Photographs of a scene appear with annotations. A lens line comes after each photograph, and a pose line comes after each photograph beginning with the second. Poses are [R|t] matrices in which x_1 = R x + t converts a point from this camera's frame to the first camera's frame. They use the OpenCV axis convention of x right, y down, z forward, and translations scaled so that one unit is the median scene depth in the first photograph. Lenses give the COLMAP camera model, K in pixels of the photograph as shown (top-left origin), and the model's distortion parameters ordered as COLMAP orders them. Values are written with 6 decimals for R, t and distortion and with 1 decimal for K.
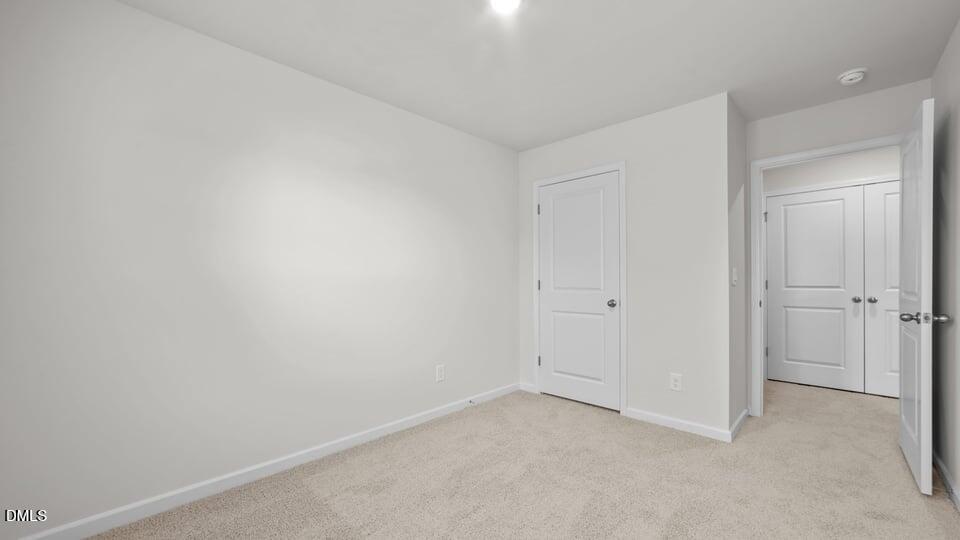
lens RADIAL K [[380.6, 0, 478.3], [0, 380.6, 276.3], [0, 0, 1]] dist [-0.005521, 0.002827]
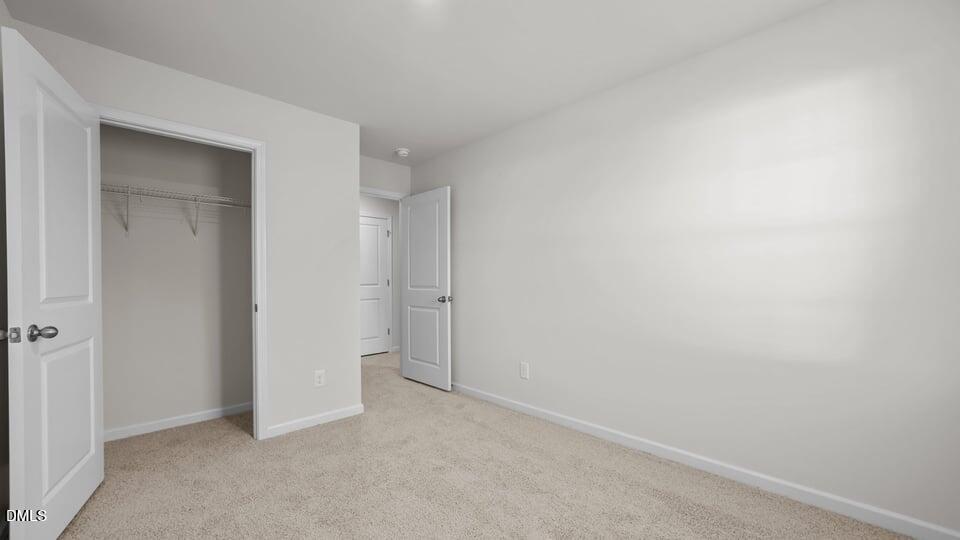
lens RADIAL K [[380.6, 0, 475.2], [0, 380.6, 277.2], [0, 0, 1]] dist [-0.005521, 0.002827]
pose [[0.031711, 0.010687, 0.999440, -0.578797], [0.000594, 0.999942, -0.010711, 0.015554], [-0.999497, 0.000933, 0.031703, 0.626331]]
